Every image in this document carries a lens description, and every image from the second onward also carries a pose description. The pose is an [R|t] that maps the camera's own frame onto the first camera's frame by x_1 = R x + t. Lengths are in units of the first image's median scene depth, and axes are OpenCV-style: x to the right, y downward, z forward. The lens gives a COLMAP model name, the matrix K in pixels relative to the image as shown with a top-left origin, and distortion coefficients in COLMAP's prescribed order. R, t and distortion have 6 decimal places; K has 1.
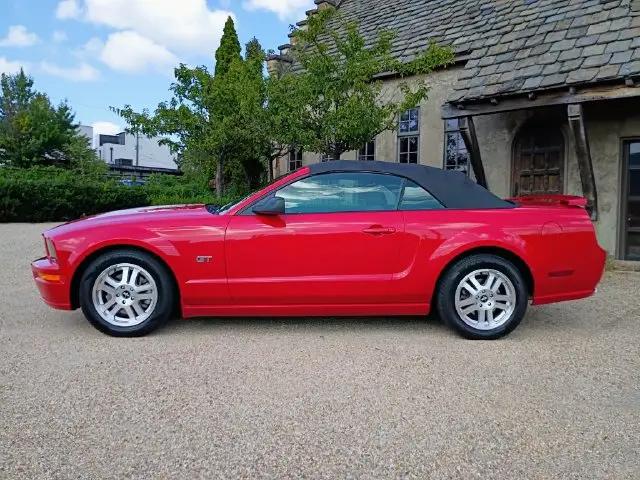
lens RADIAL K [[552.7, 0, 316.5], [0, 552.7, 235.9], [0, 0, 1]] dist [0.067668, -0.093669]
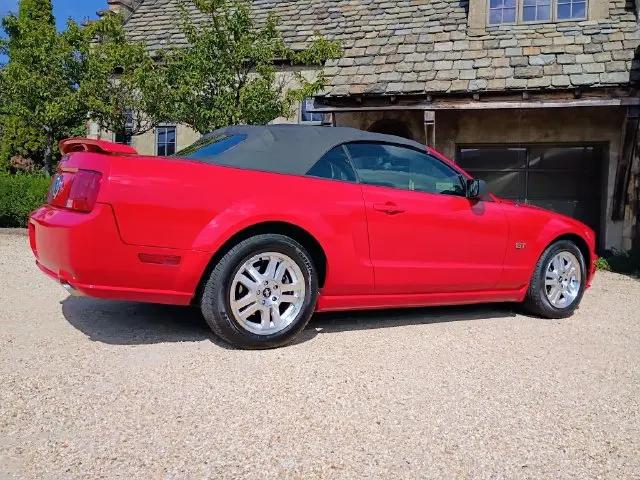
lens RADIAL K [[552.7, 0, 323.0], [0, 552.7, 239.9], [0, 0, 1]] dist [0.067668, -0.093669]
pose [[0.900865, 0.000852, 0.434098, -0.220187], [-0.007005, 0.999896, 0.012574, 0.015739], [-0.434043, -0.014369, 0.900778, 0.063167]]
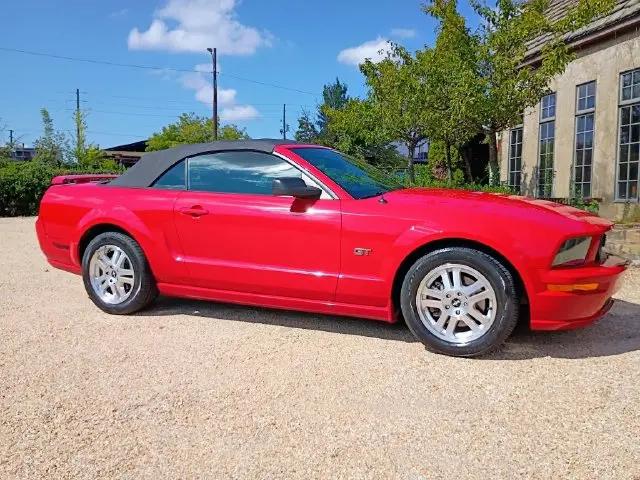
lens RADIAL K [[552.7, 0, 321.5], [0, 552.7, 241.2], [0, 0, 1]] dist [0.067668, -0.093669]
pose [[0.844030, 0.029411, -0.535489, 0.305061], [-0.016671, 0.999451, 0.028617, 0.007736], [0.536037, -0.015227, 0.844057, 0.075589]]
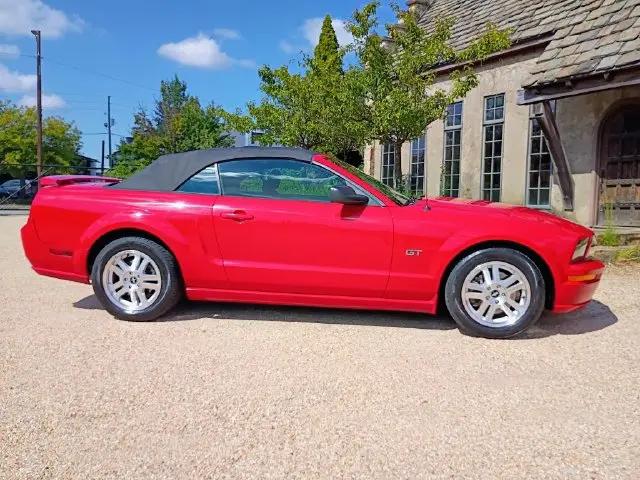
lens RADIAL K [[552.7, 0, 318.8], [0, 552.7, 242.9], [0, 0, 1]] dist [0.067668, -0.093669]
pose [[0.966123, 0.019654, -0.257334, 0.167257], [-0.013473, 0.999577, 0.025761, 0.007583], [0.257732, -0.021421, 0.965979, -0.024805]]
